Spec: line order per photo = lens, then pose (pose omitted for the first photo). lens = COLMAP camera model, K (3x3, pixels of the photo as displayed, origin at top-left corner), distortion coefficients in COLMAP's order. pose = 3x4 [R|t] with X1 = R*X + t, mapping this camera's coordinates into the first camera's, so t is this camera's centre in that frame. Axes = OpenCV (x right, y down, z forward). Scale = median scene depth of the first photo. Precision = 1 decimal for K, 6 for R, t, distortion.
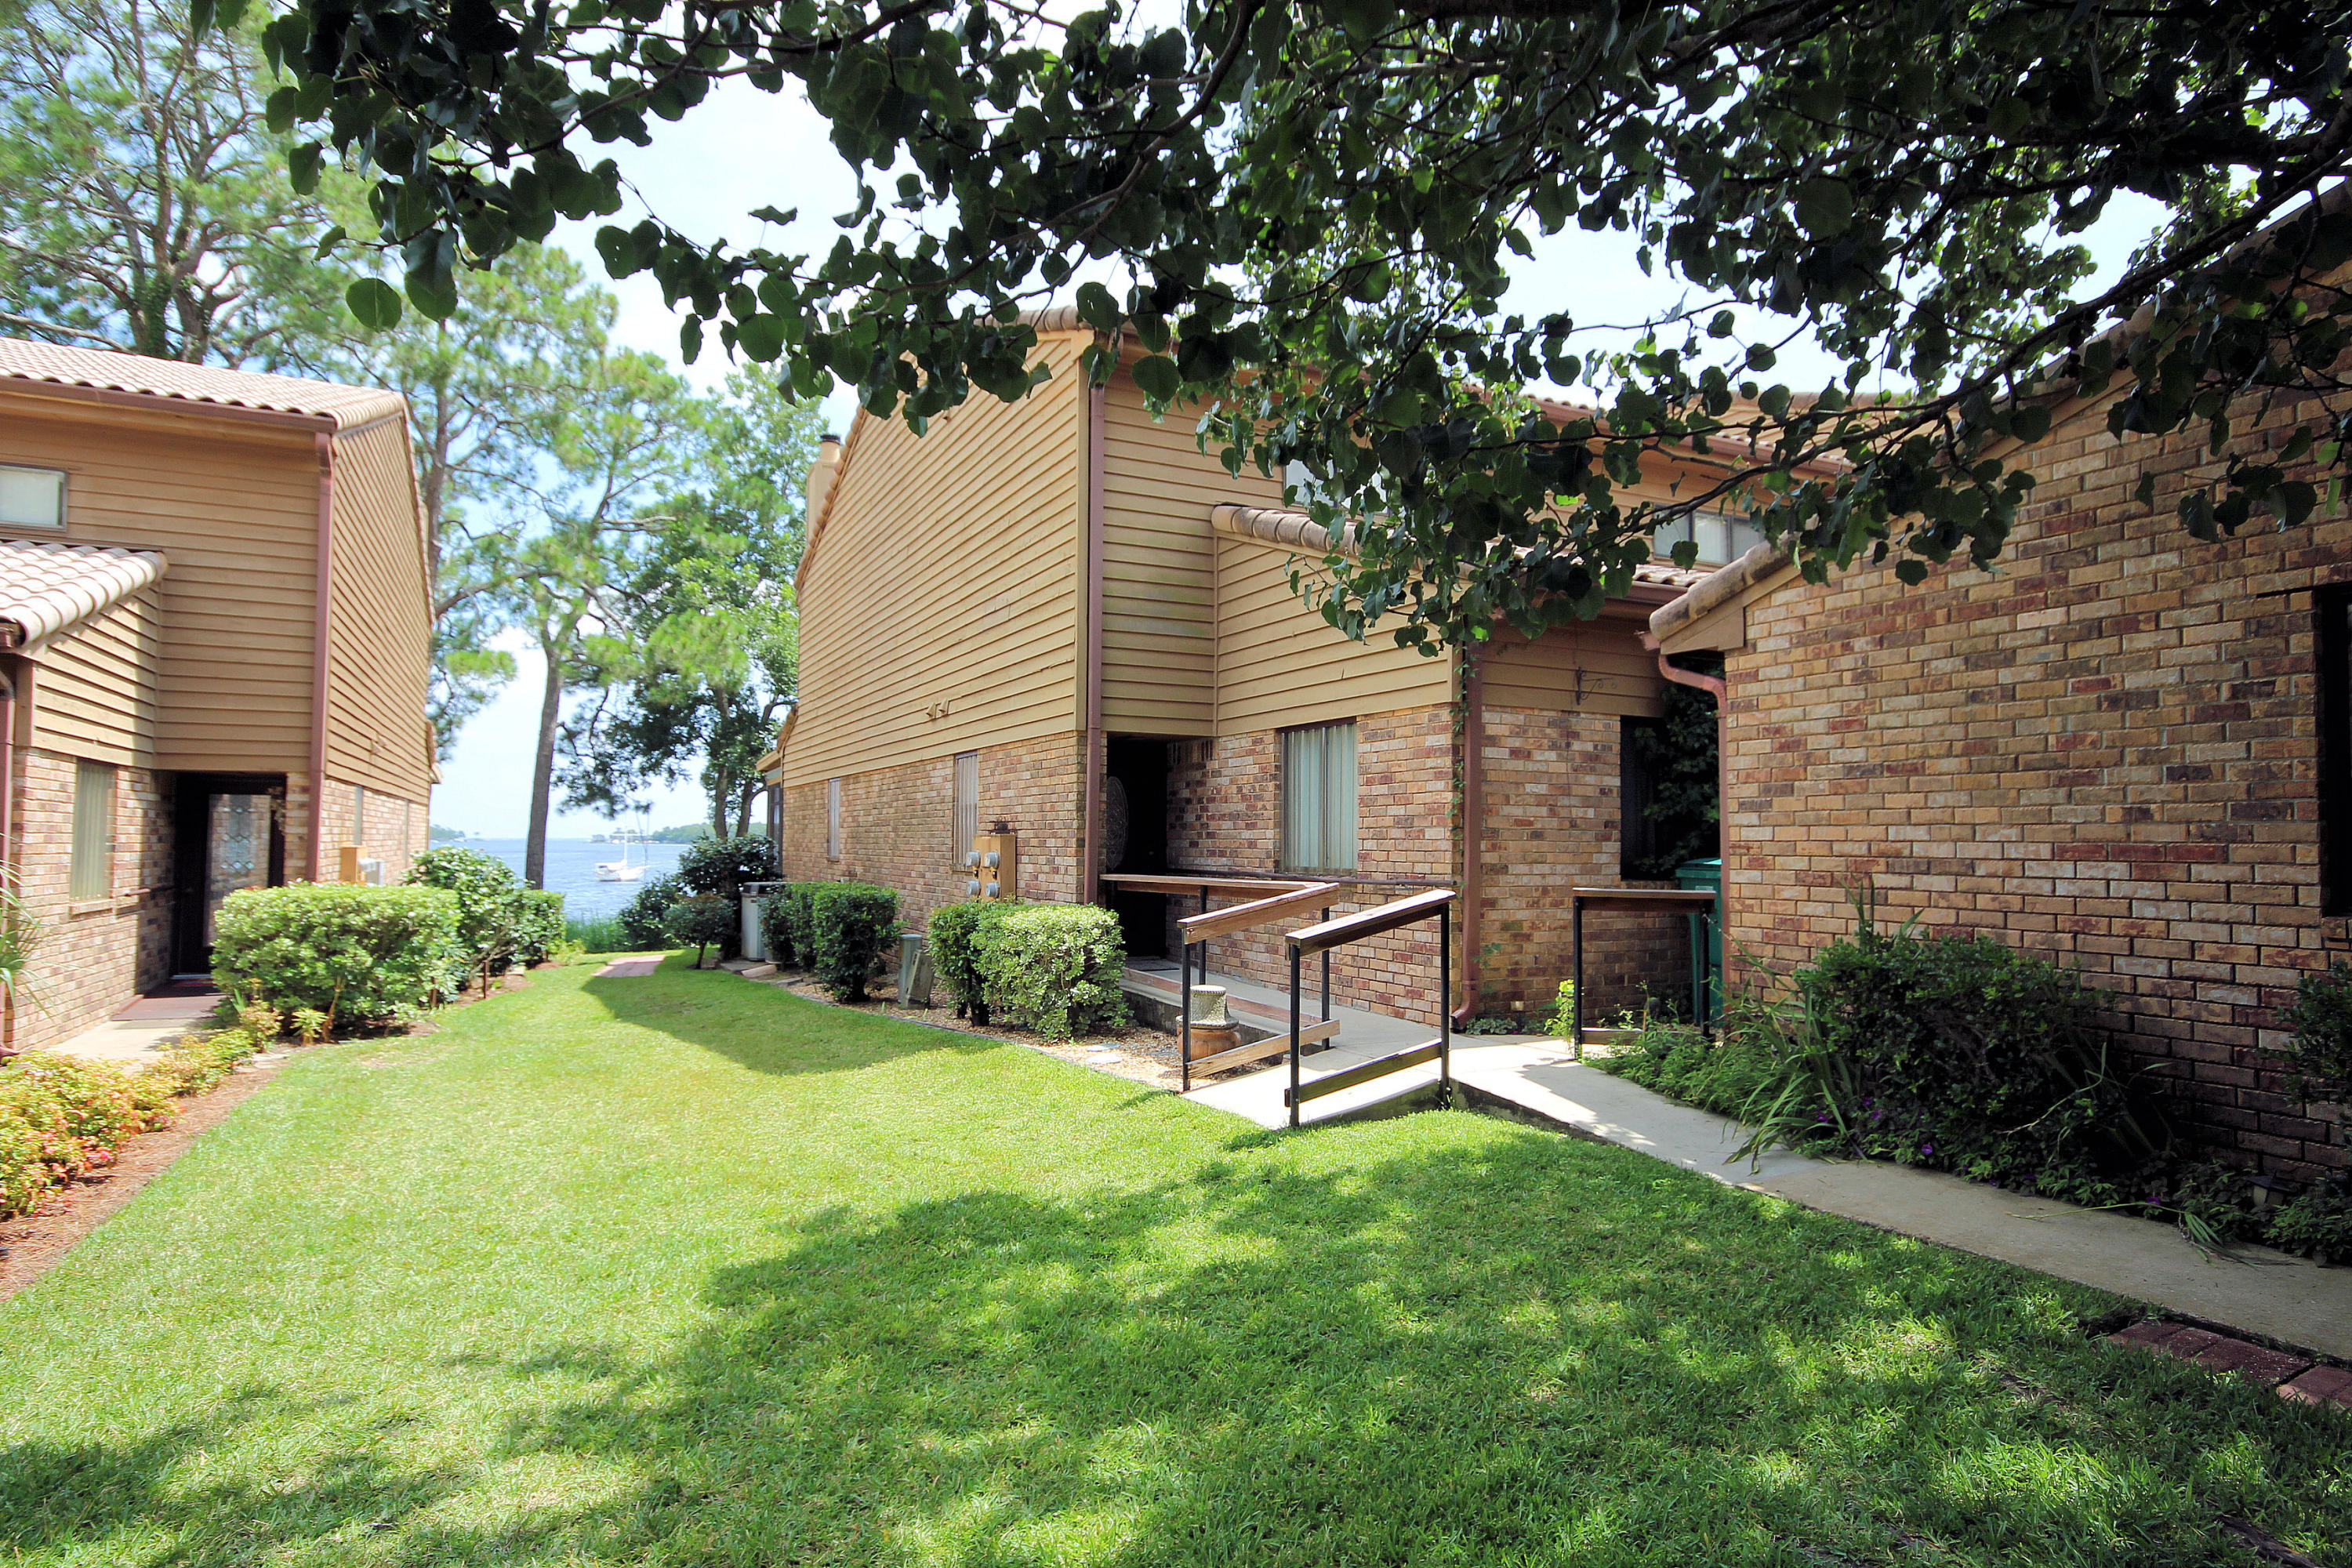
lens RADIAL K [[1303.0, 0, 1173.9], [0, 1303.0, 784.8], [0, 0, 1]] dist [0.009191, 0.003489]
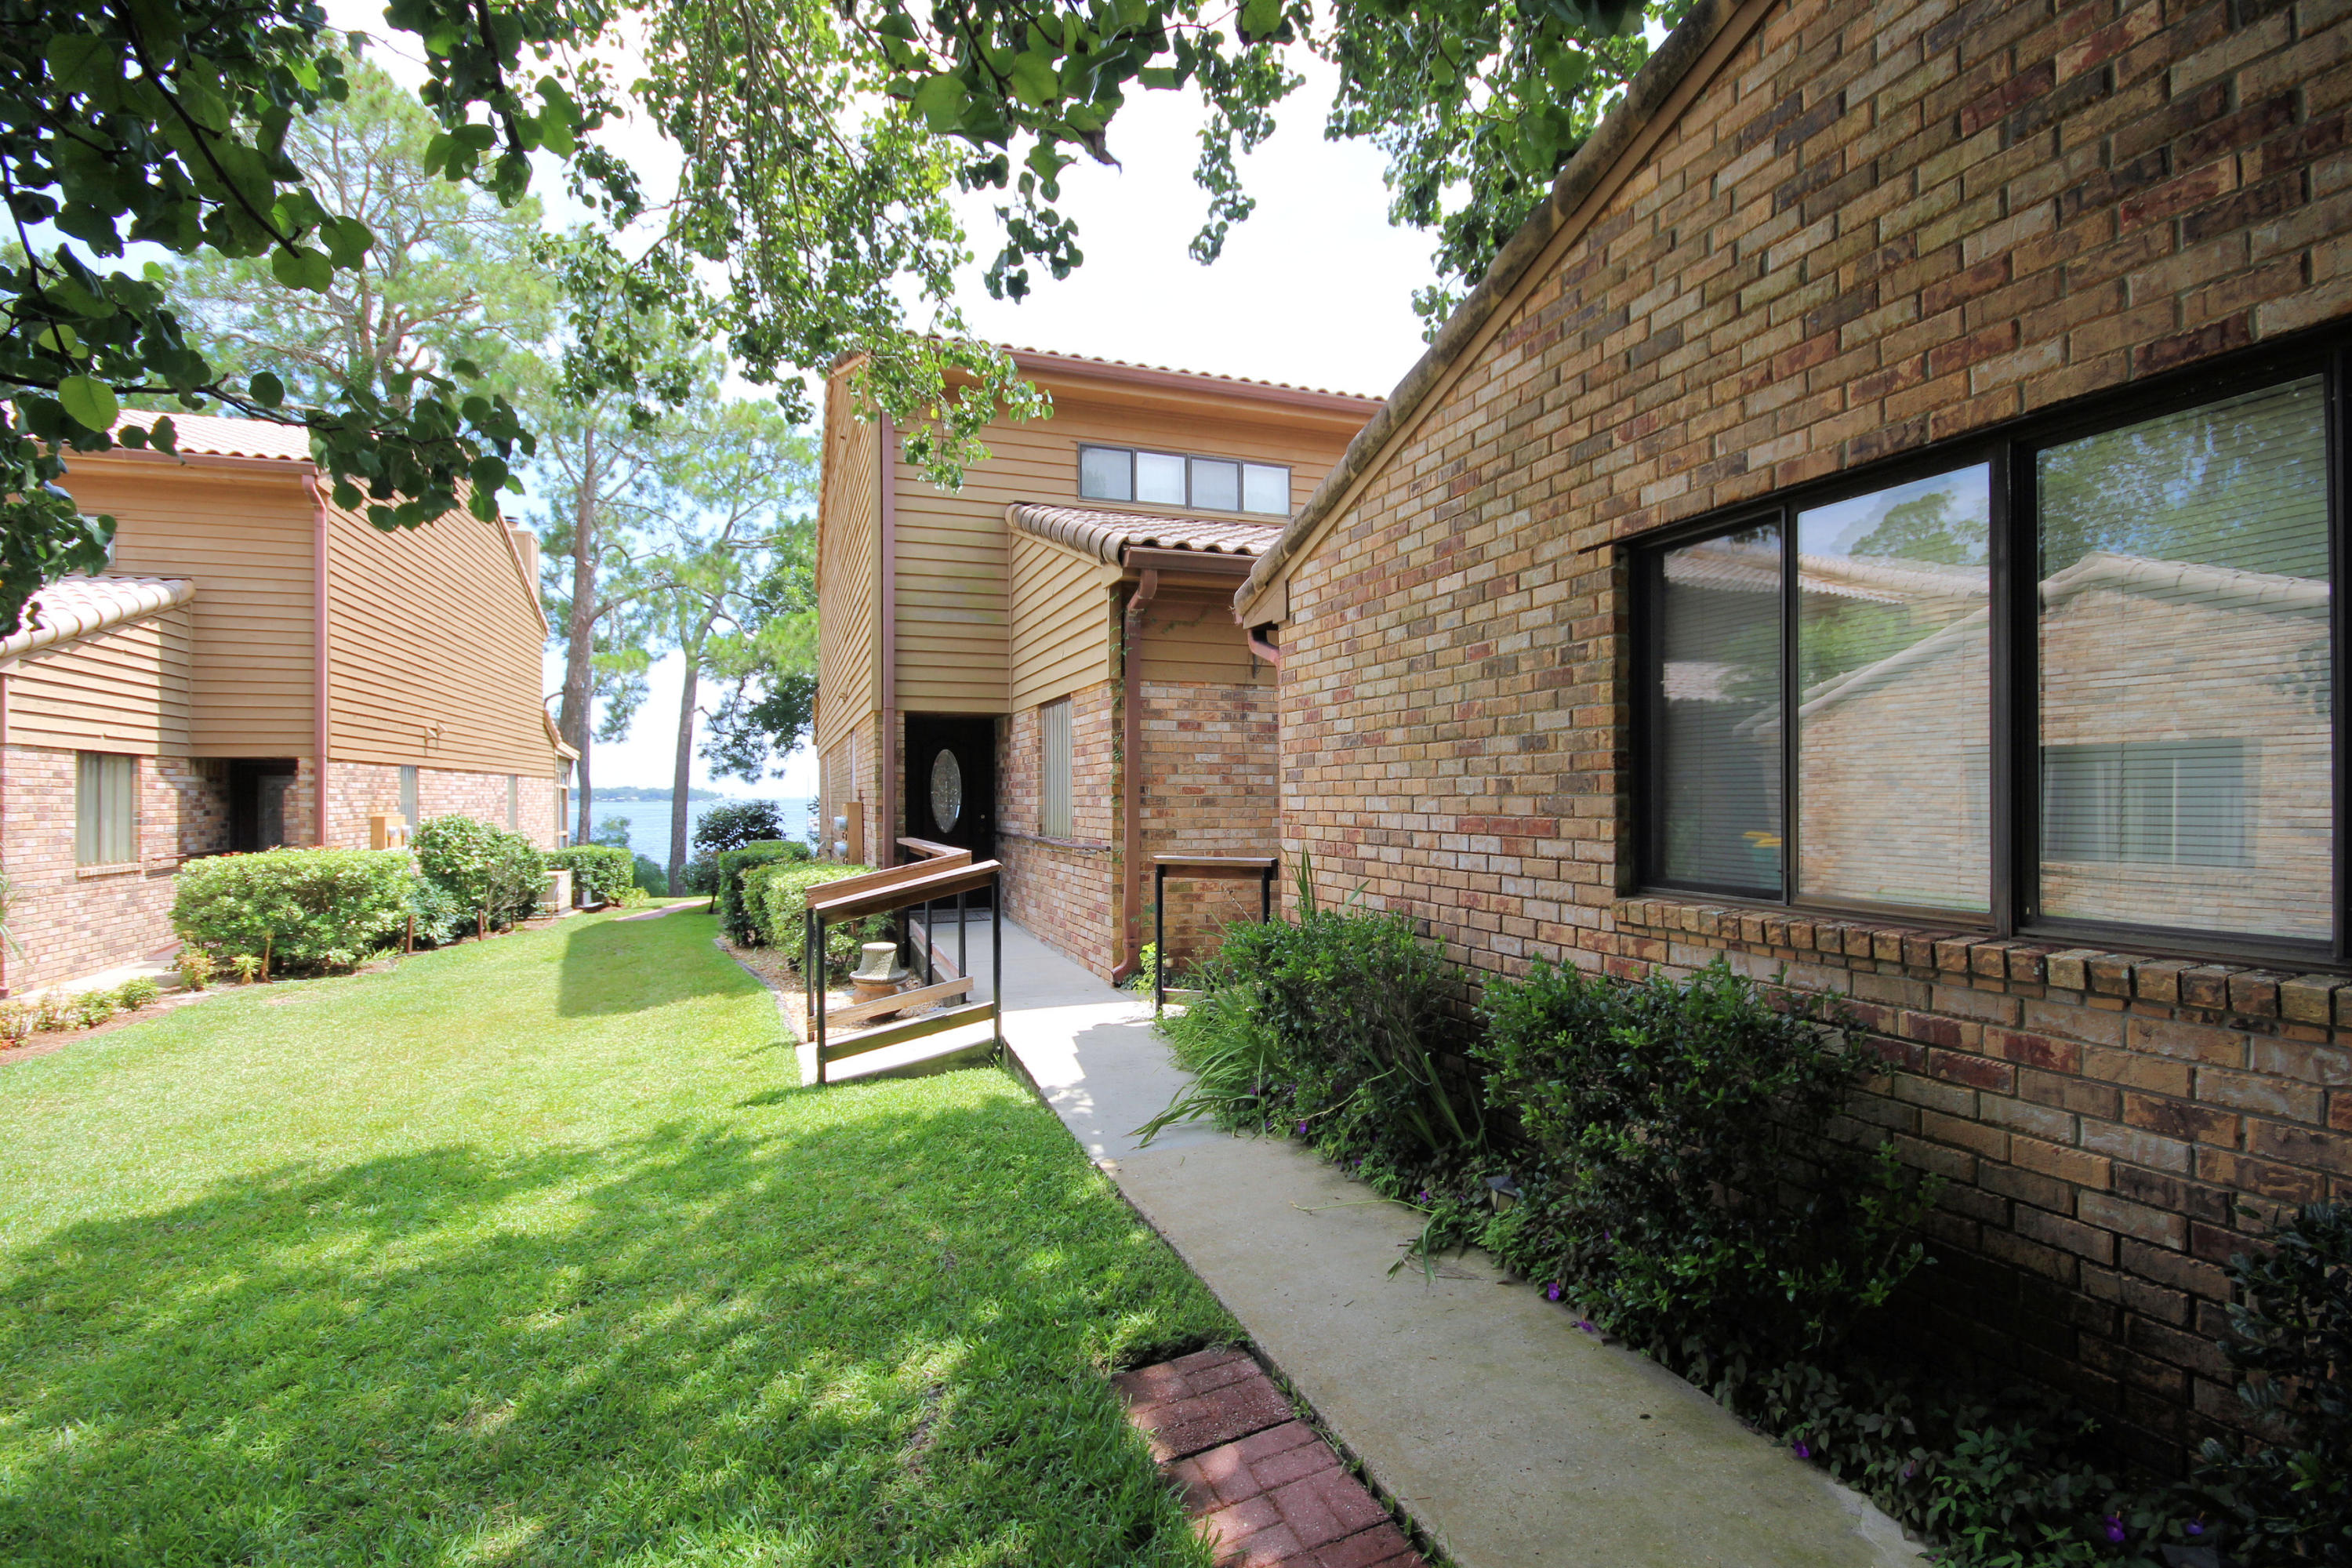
lens RADIAL K [[1088.0, 0, 1177.6], [0, 1088.0, 790.1], [0, 0, 1]] dist [-0.005867, -0.001879]
pose [[0.994818, -0.013101, -0.100822, 0.441514], [0.017075, 0.999106, 0.038661, -0.007373], [0.100225, -0.040182, 0.994153, 0.142950]]
